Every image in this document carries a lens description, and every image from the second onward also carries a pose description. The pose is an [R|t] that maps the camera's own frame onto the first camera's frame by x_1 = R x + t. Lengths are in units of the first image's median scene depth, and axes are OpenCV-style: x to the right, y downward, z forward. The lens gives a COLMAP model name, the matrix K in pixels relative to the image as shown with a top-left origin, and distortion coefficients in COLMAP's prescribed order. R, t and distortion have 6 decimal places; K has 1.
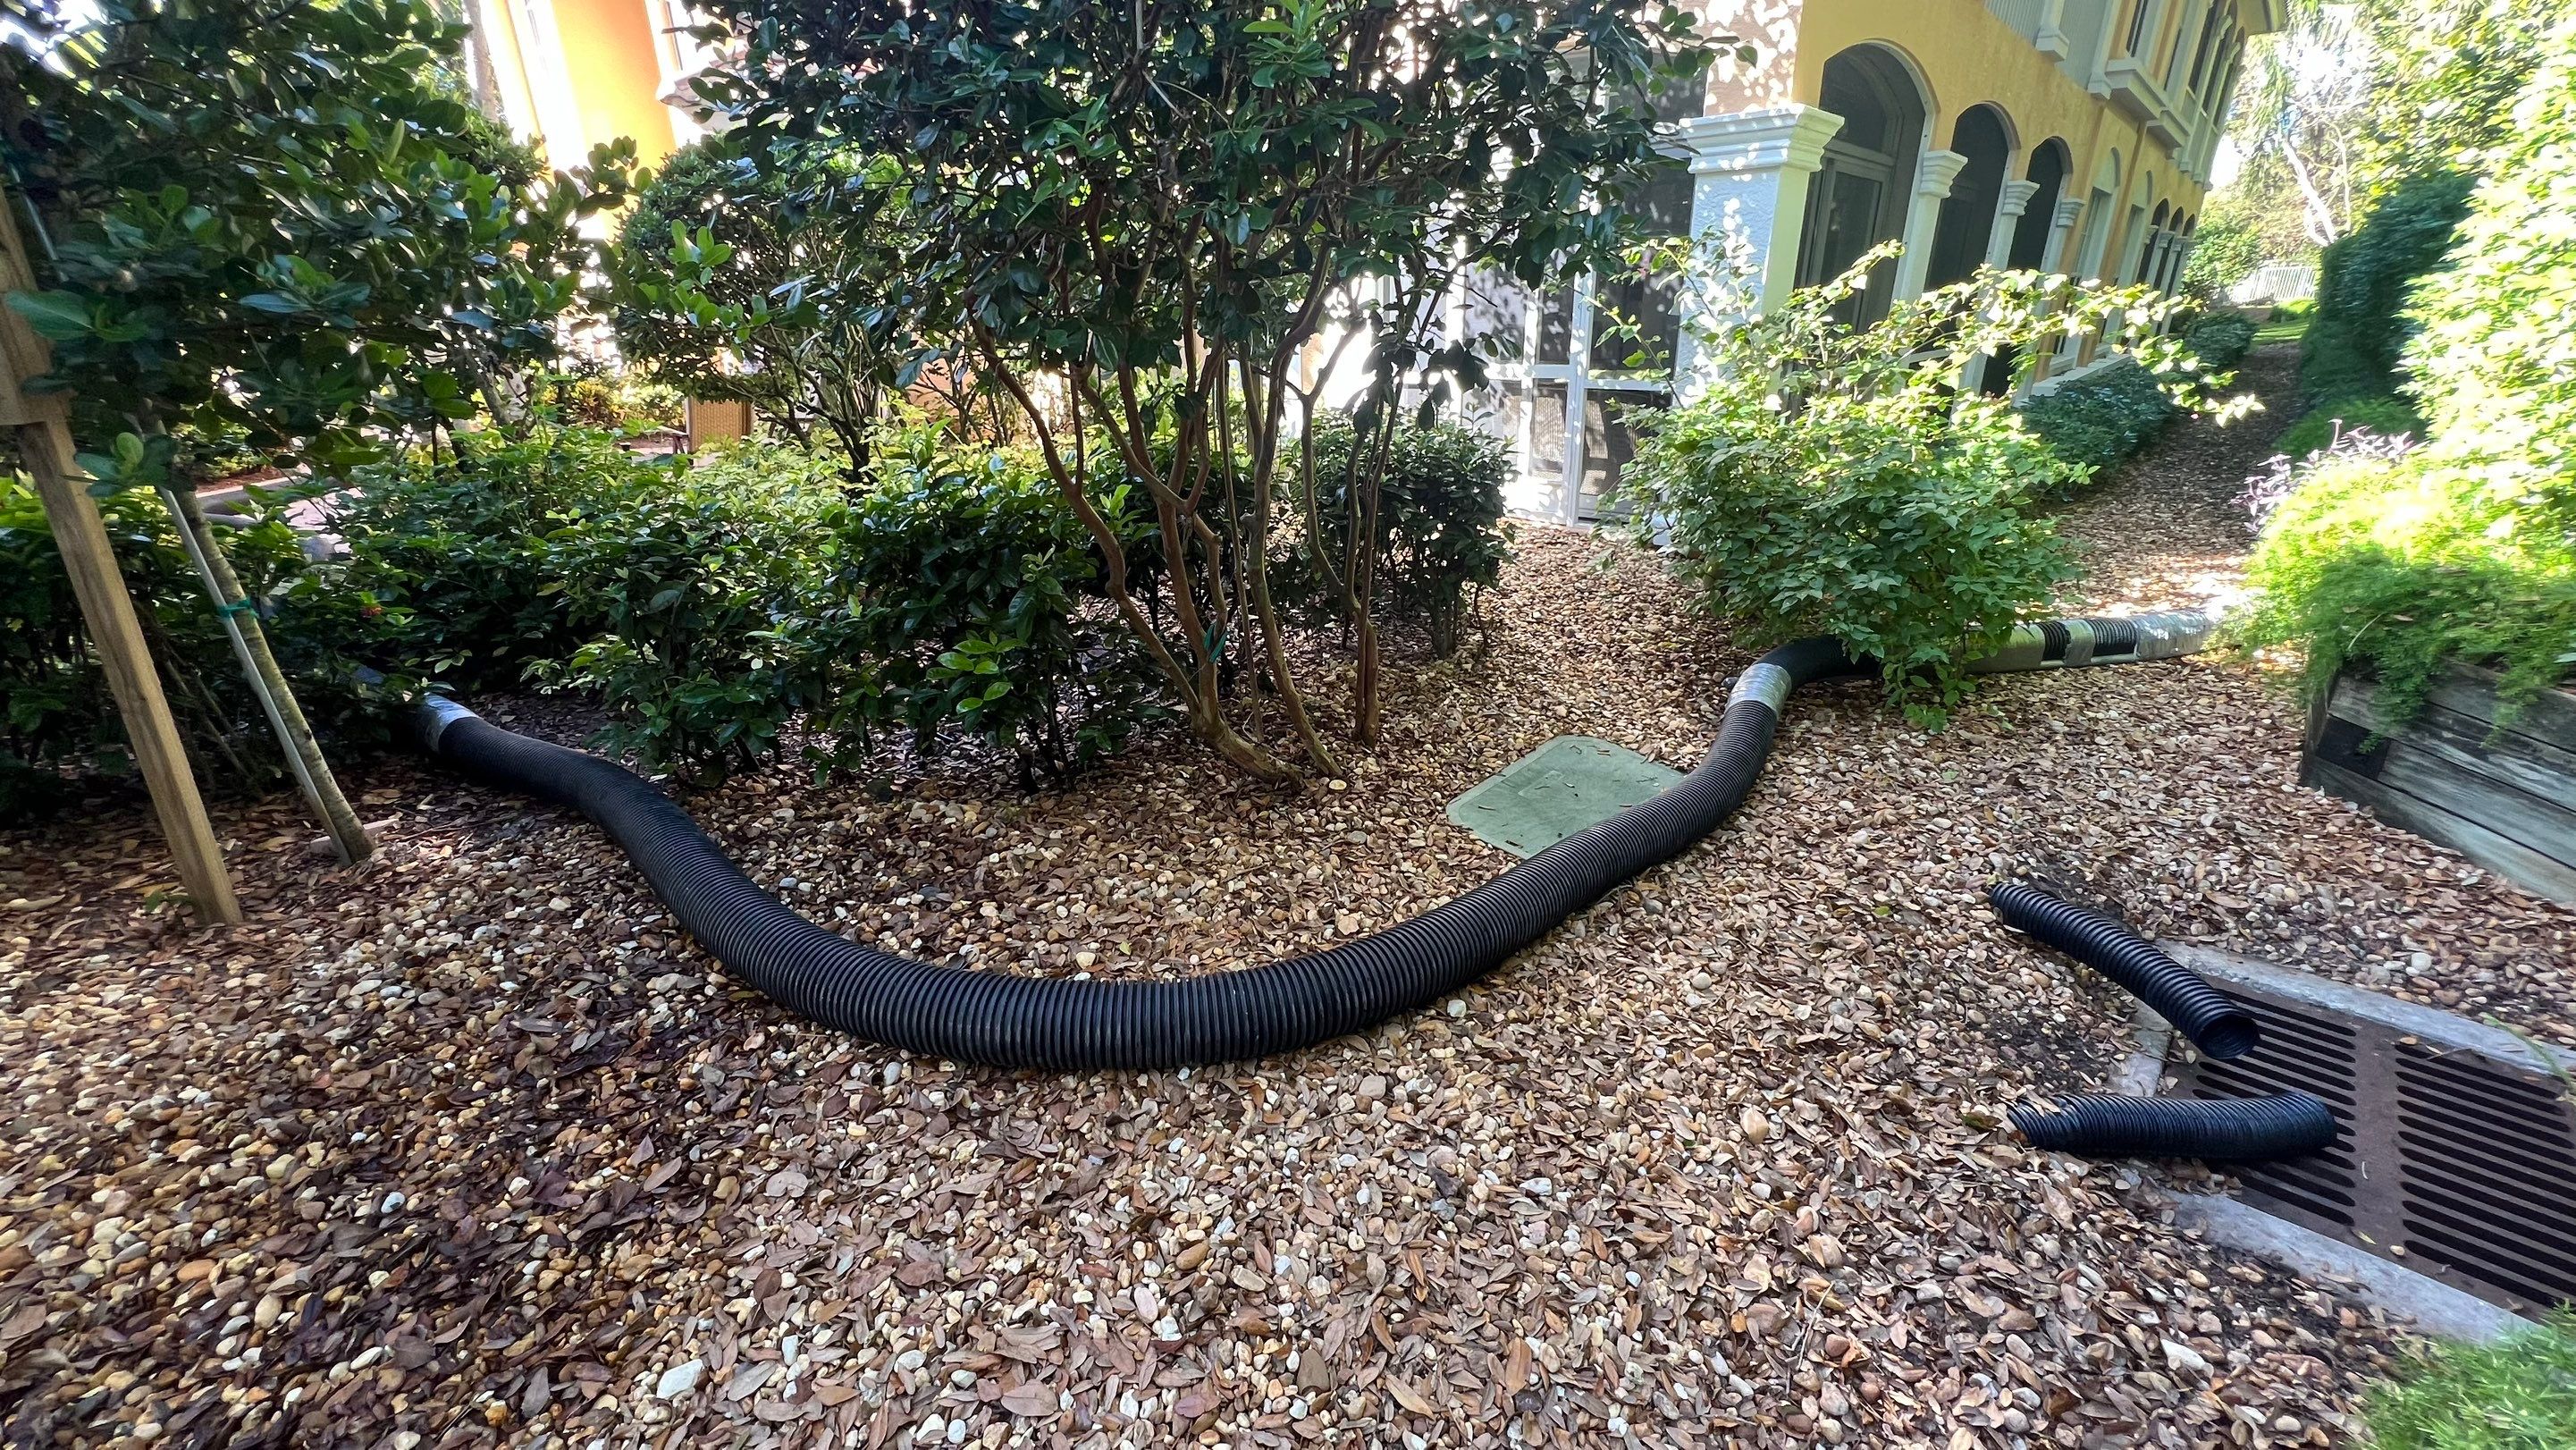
lens RADIAL K [[1027.5, 0, 1290.3], [0, 1027.5, 709.5], [0, 0, 1]] dist [-0.002600, 0.001646]
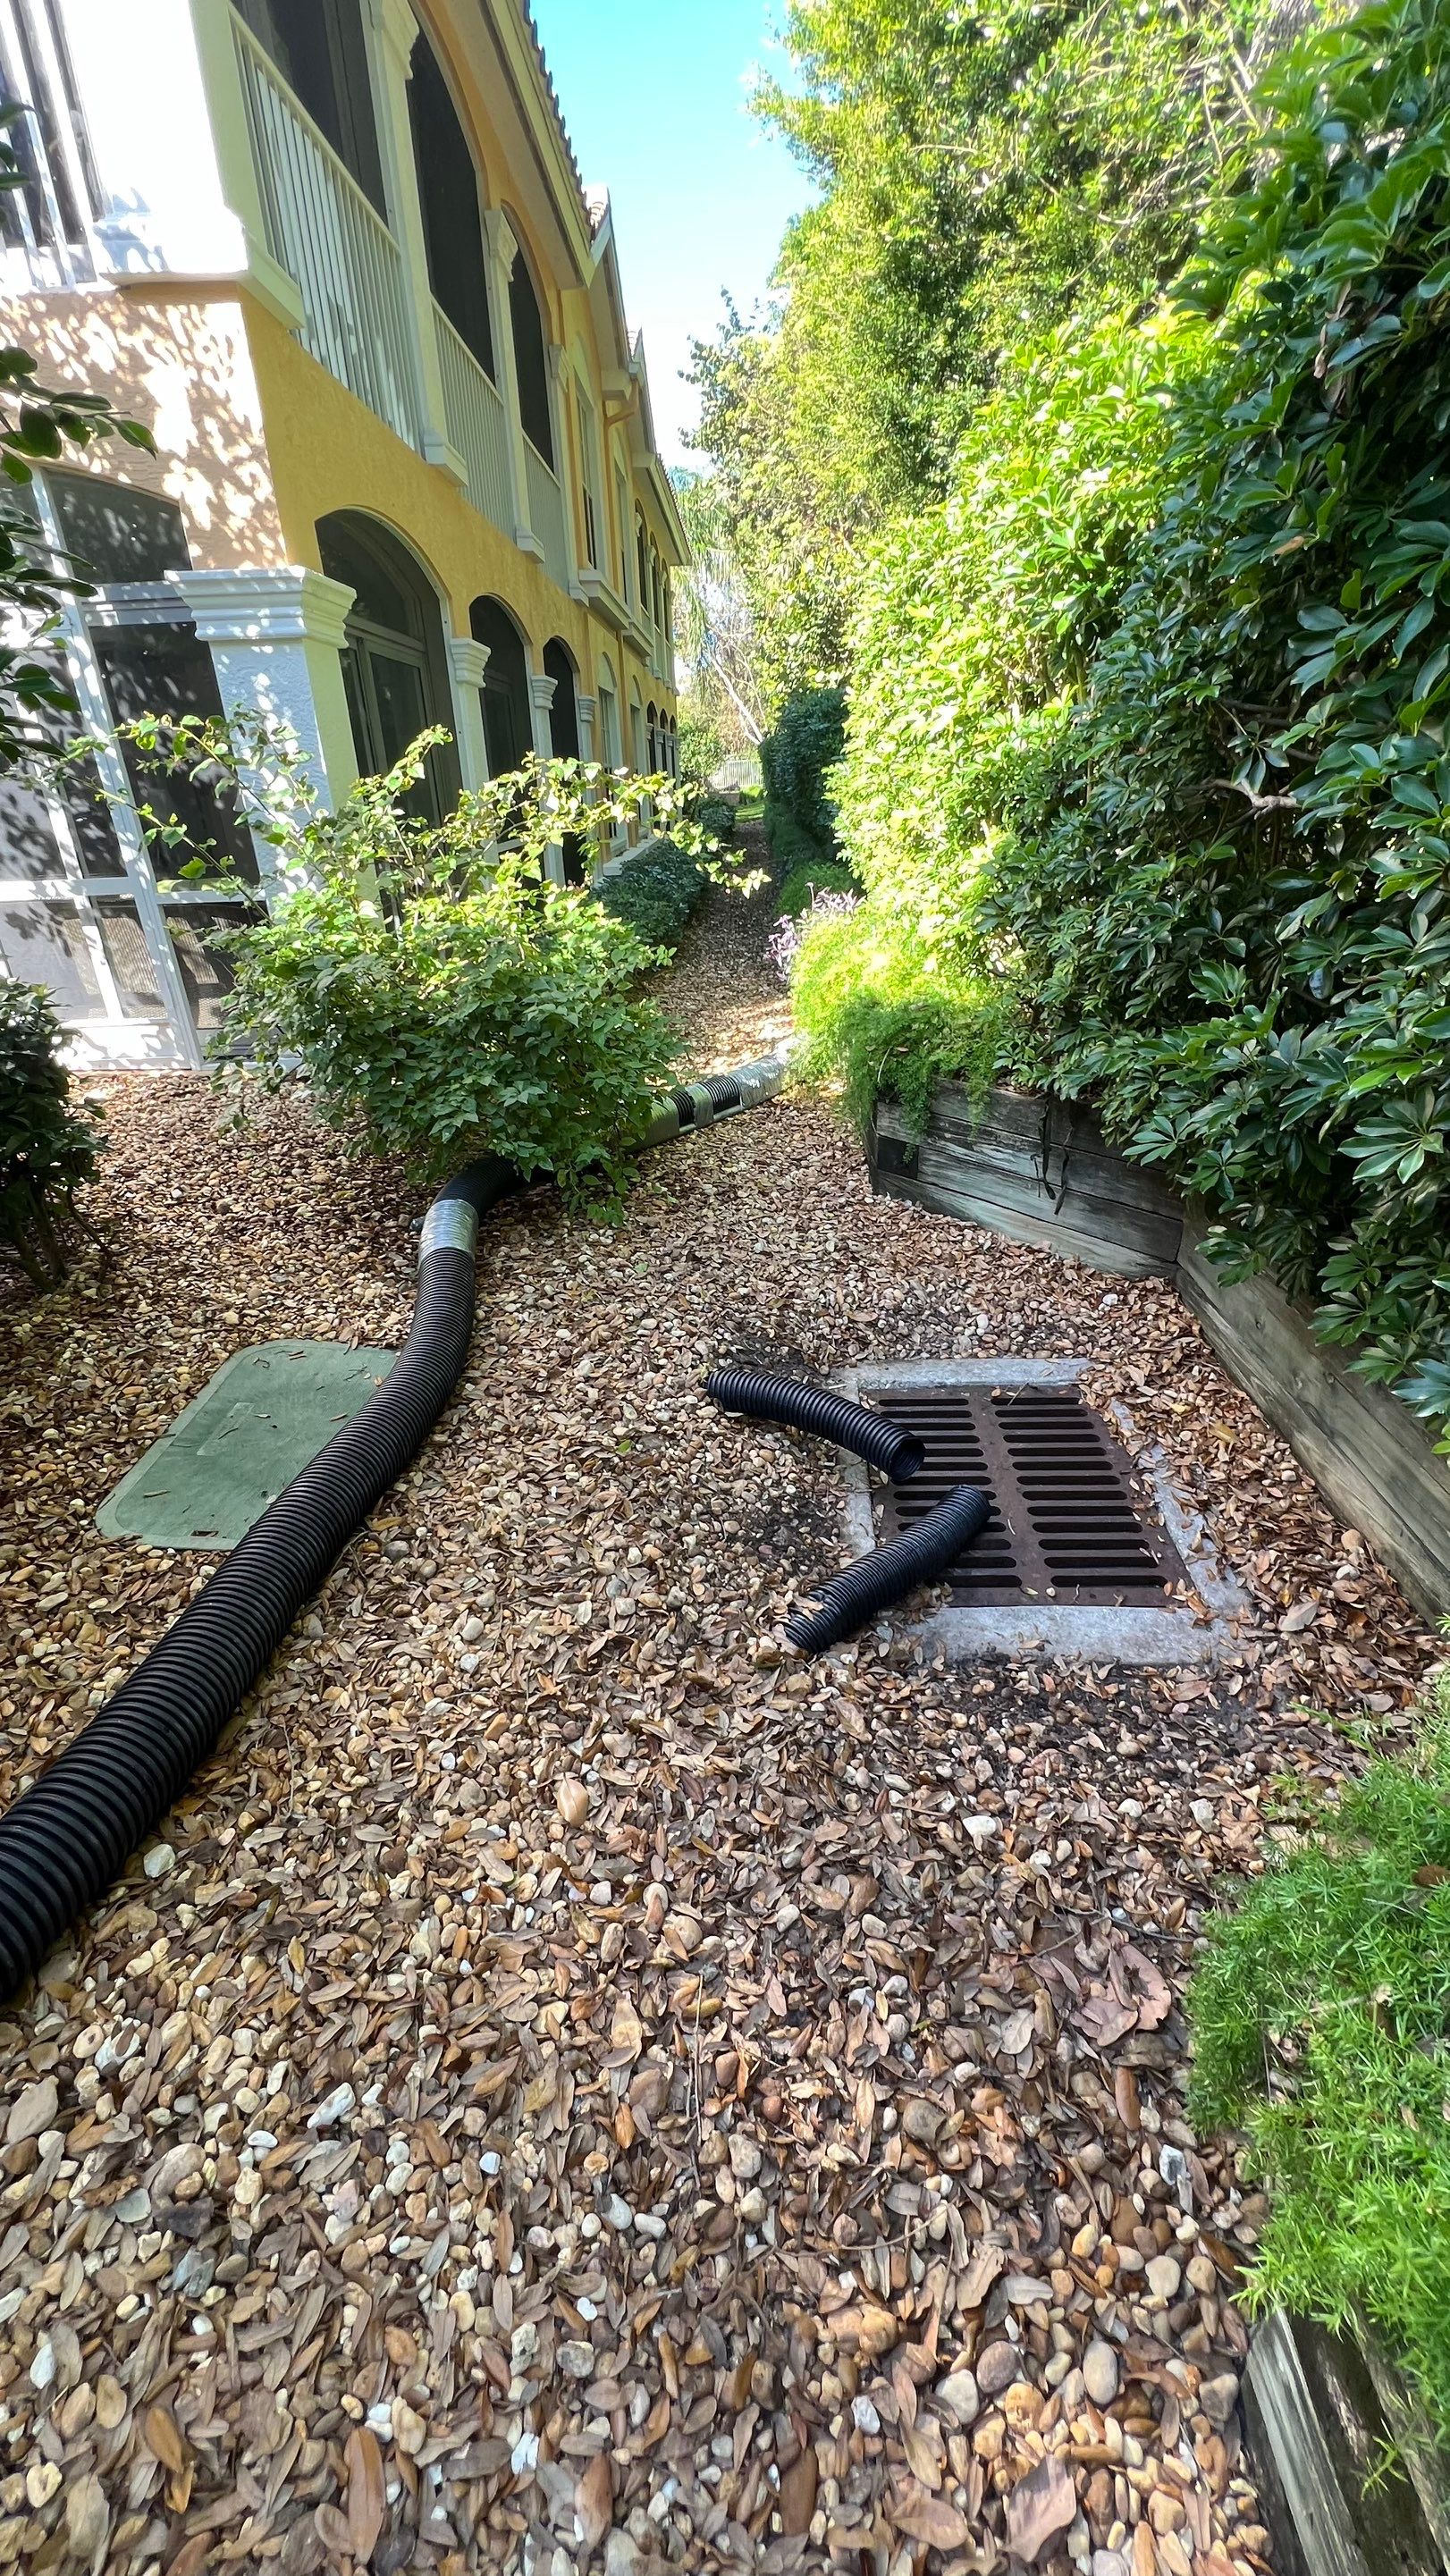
lens RADIAL K [[1027.5, 0, 734.6], [0, 1027.5, 1275.9], [0, 0, 1]] dist [-0.002600, 0.001646]
pose [[0.748570, -0.293623, 0.594499, 0.109196], [0.257391, 0.954974, 0.147564, -0.057561], [-0.611059, 0.042556, 0.790440, 0.146149]]
